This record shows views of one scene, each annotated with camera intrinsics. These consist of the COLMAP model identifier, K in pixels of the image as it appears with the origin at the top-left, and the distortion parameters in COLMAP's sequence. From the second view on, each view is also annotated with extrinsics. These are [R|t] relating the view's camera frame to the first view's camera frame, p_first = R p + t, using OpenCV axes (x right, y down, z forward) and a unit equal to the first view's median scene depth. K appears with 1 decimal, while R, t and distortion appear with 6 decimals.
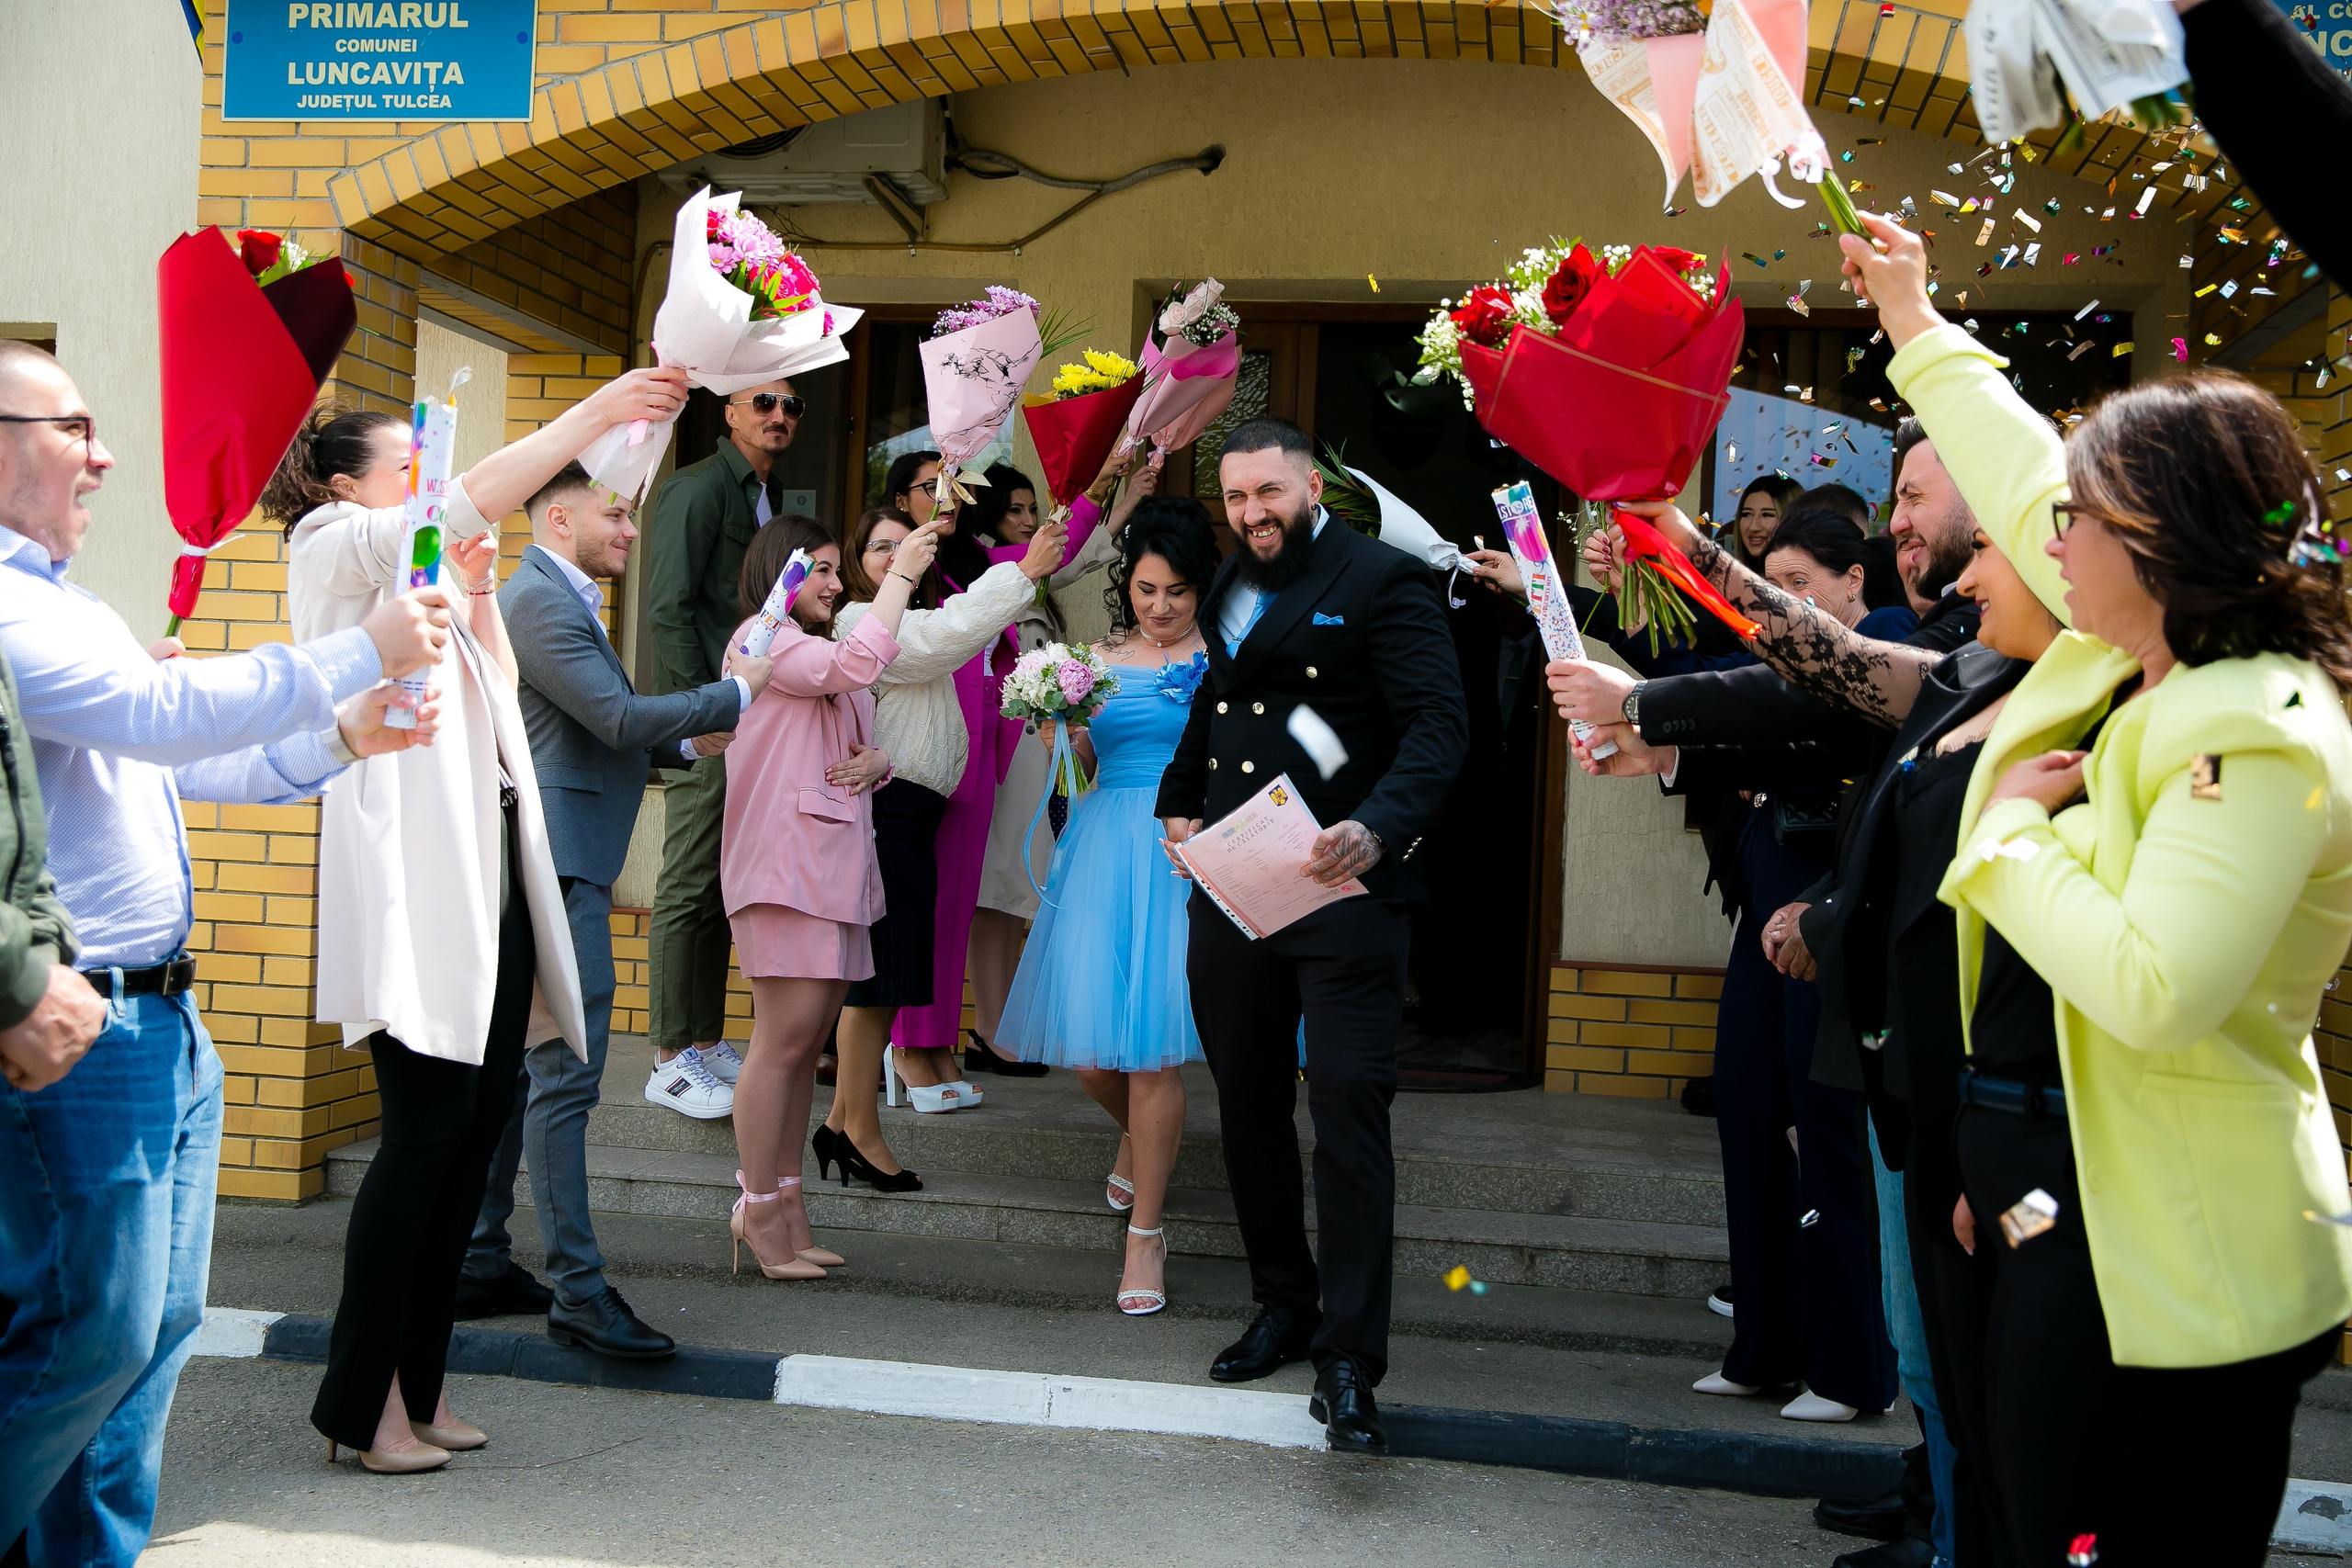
lens RADIAL K [[2303.4, 0, 1176.0], [0, 2303.4, 784.0], [0, 0, 1]] dist [0.008600, 0.009453]
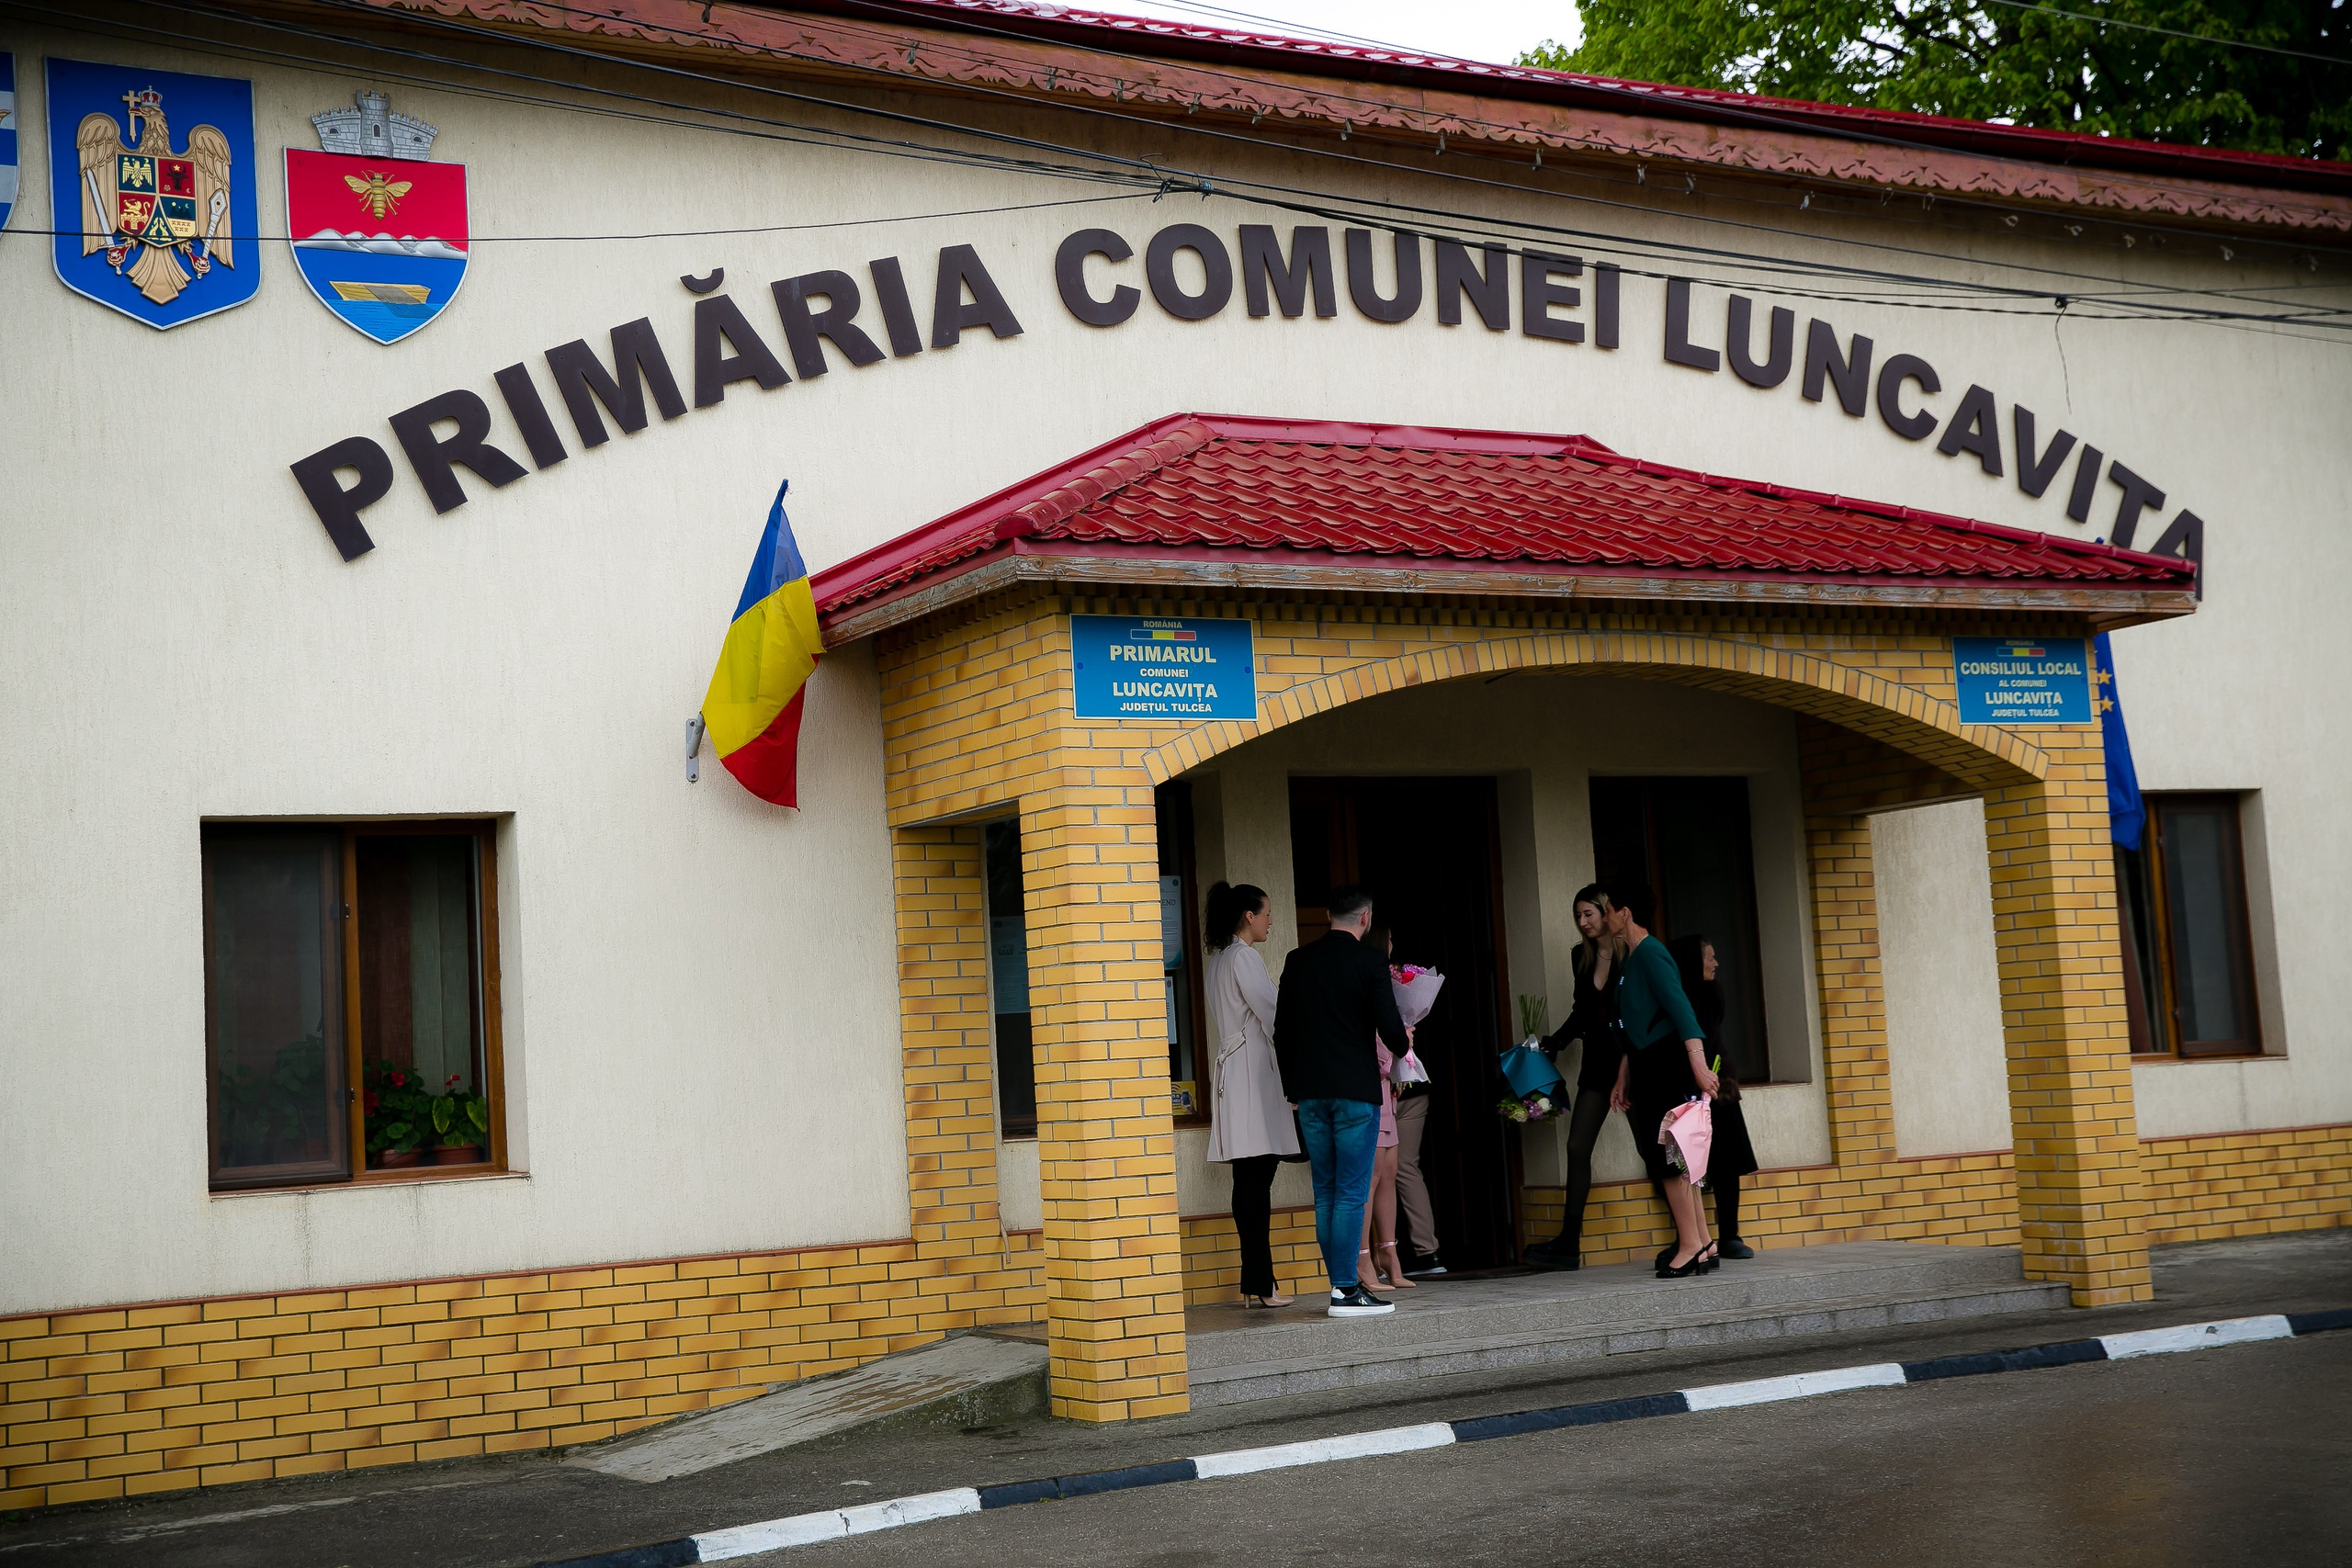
lens RADIAL K [[3071.6, 0, 1176.0], [0, 3071.6, 784.0], [0, 0, 1]] dist [0.091840, -0.002402]
pose [[0.773057, -0.030117, 0.633621, -1.692801], [0.093257, 0.993415, -0.066560, -0.101341], [-0.627444, 0.110544, 0.770775, -0.636189]]
